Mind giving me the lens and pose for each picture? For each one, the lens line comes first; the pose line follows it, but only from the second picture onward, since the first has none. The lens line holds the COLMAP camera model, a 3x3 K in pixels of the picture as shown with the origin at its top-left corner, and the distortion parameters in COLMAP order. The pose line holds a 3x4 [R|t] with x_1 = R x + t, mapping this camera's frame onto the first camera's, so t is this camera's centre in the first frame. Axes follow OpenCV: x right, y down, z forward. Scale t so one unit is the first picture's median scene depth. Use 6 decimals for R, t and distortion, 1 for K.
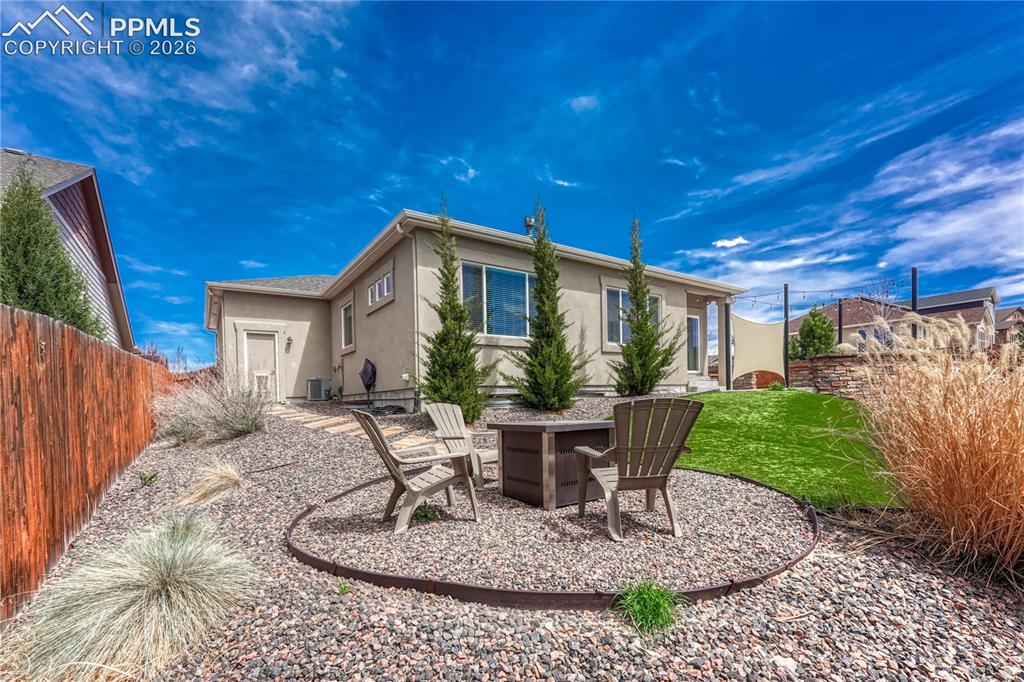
lens RADIAL K [[463.1, 0, 509.5], [0, 463.1, 365.8], [0, 0, 1]] dist [-0.068302, 0.035094]
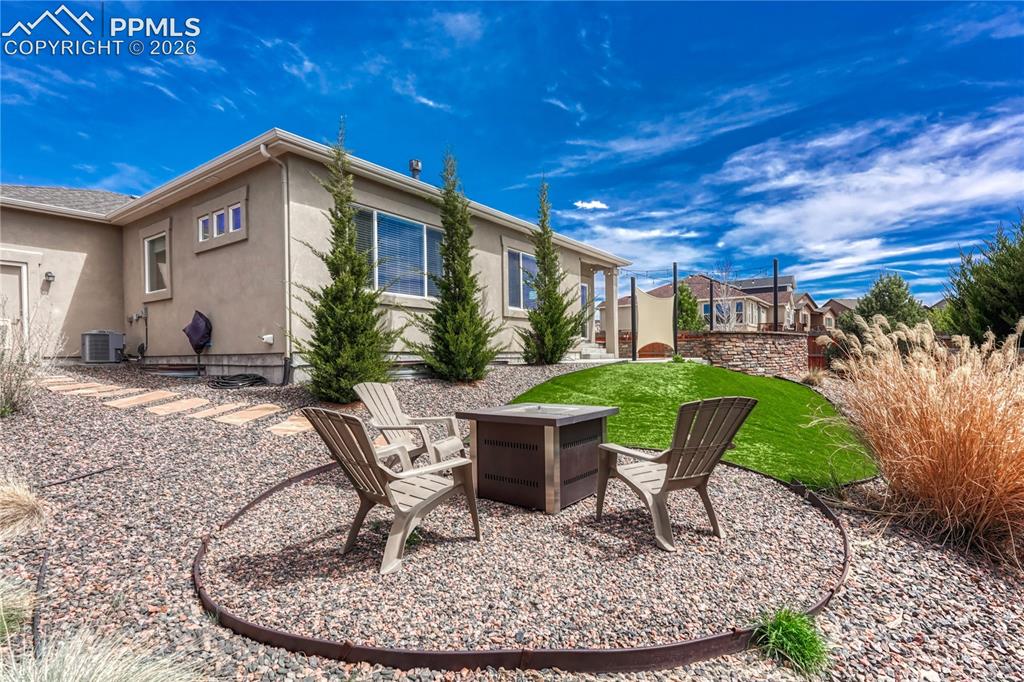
lens RADIAL K [[477.7, 0, 512.9], [0, 477.7, 354.2], [0, 0, 1]] dist [-0.018316, 0.000366]
pose [[0.927195, 0.006432, 0.374523, -0.136359], [-0.035449, 0.996872, 0.070641, -0.021167], [-0.372897, -0.078775, 0.924523, 0.089270]]
